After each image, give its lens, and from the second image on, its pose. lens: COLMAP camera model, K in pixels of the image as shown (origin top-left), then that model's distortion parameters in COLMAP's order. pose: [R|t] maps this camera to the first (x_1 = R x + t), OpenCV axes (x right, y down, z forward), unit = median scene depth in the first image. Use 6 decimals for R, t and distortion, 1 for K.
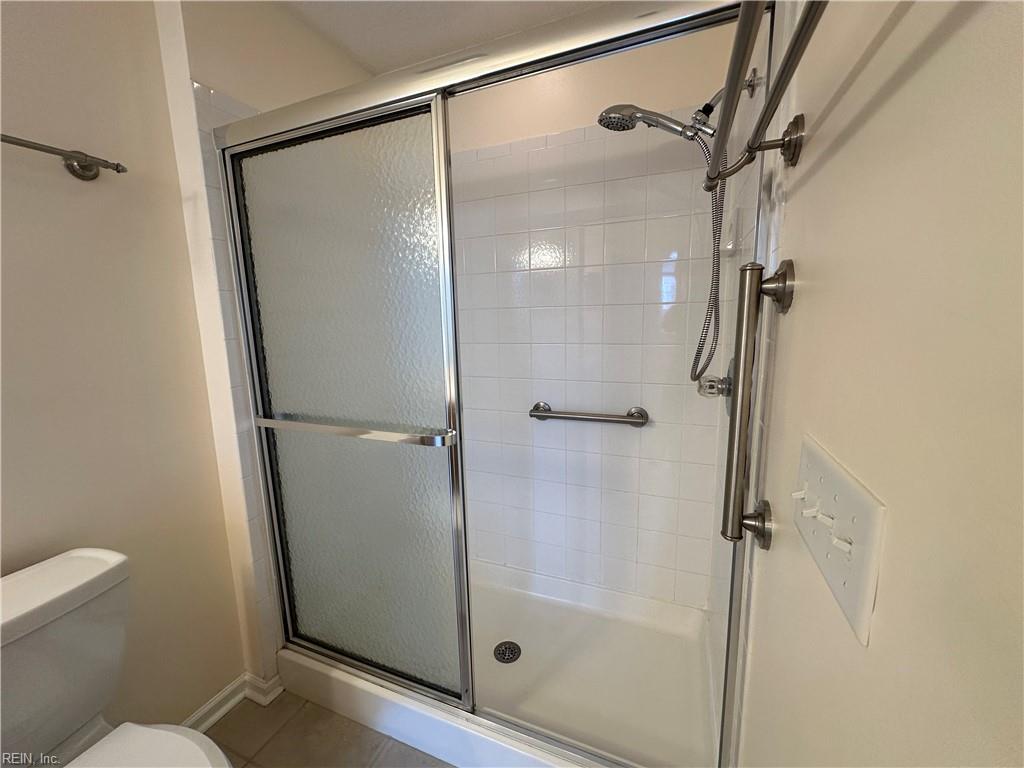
lens RADIAL K [[411.0, 0, 512.0], [0, 411.0, 384.0], [0, 0, 1]] dist [-0.001499, -0.000216]
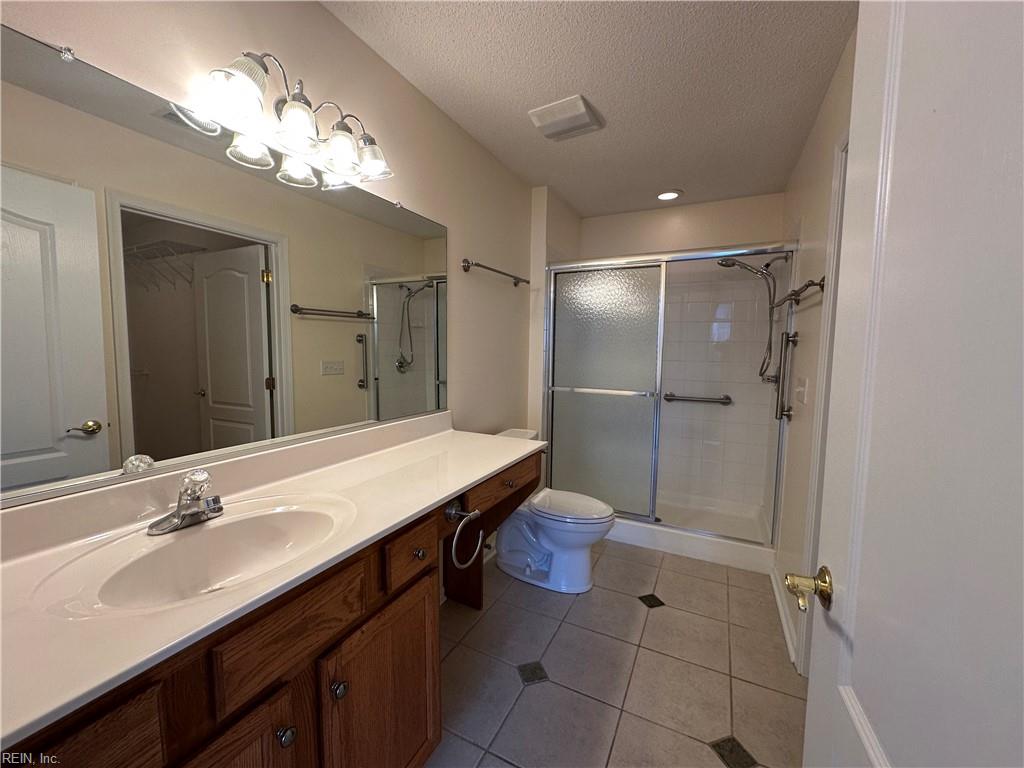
lens RADIAL K [[411.0, 0, 512.0], [0, 411.0, 384.0], [0, 0, 1]] dist [-0.001499, -0.000216]
pose [[0.996488, 0.045131, -0.070535, -0.789428], [-0.050300, 0.996040, -0.073304, 0.277910], [0.066947, 0.076595, 0.994812, -1.396731]]
